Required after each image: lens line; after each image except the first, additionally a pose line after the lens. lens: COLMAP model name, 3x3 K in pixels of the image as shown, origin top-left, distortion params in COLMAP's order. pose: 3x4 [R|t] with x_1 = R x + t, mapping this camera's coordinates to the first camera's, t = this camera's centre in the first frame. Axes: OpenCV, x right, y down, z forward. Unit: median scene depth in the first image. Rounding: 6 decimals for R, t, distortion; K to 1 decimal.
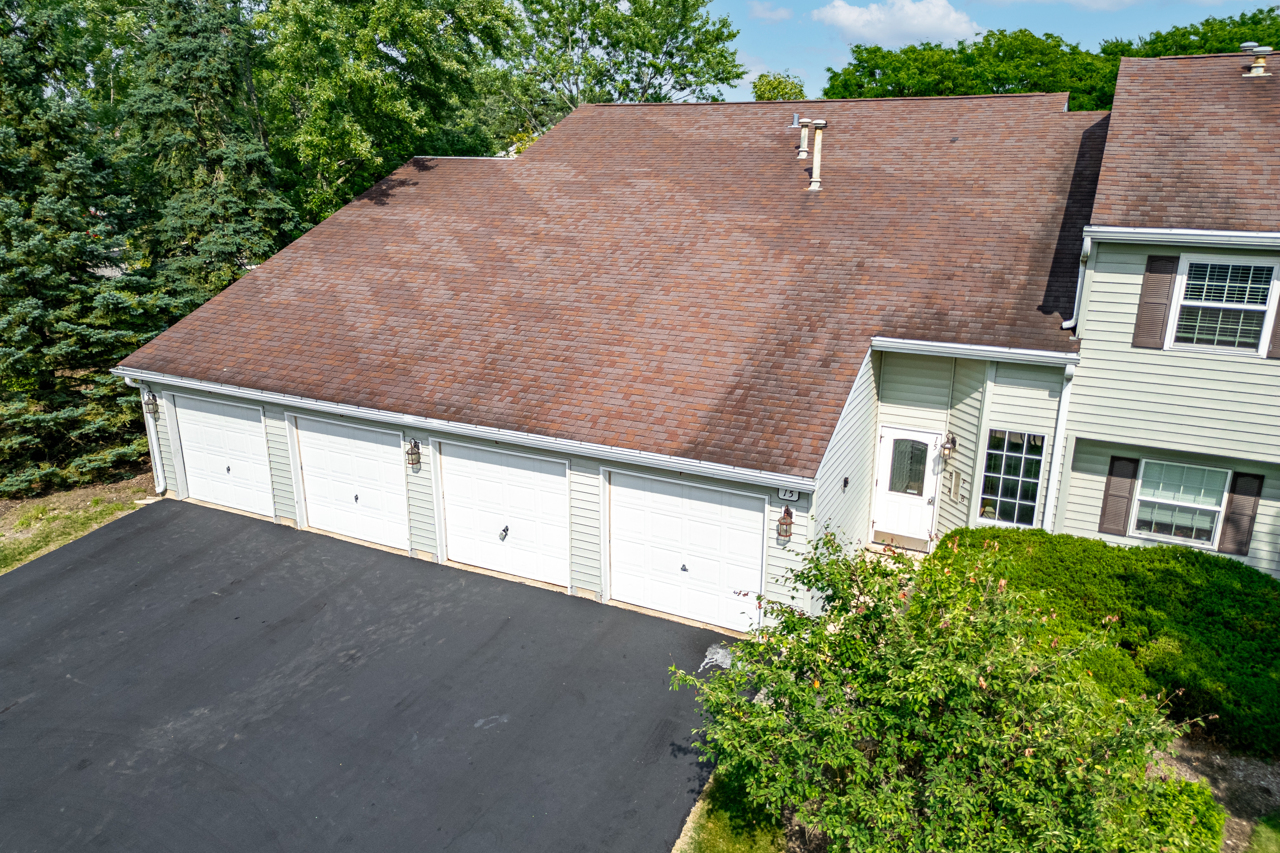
lens RADIAL K [[892.3, 0, 654.0], [0, 892.3, 424.2], [0, 0, 1]] dist [0.046090, -0.001740]
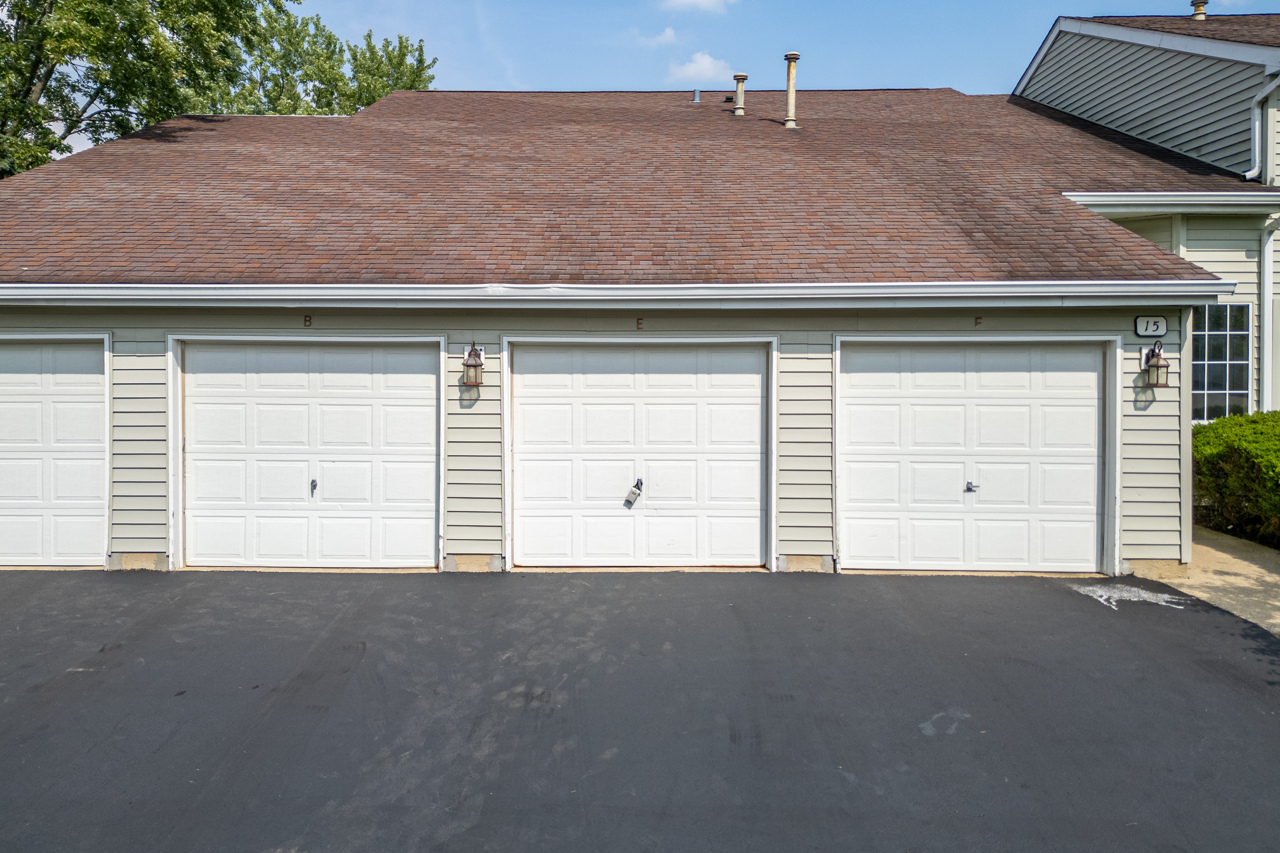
lens RADIAL K [[938.3, 0, 638.5], [0, 938.3, 348.2], [0, 0, 1]] dist [0.022072, -0.001847]
pose [[0.905019, -0.008408, 0.425288, -0.459425], [0.126830, 0.959663, -0.250922, 0.199375], [-0.406024, 0.281029, 0.869579, 0.457342]]
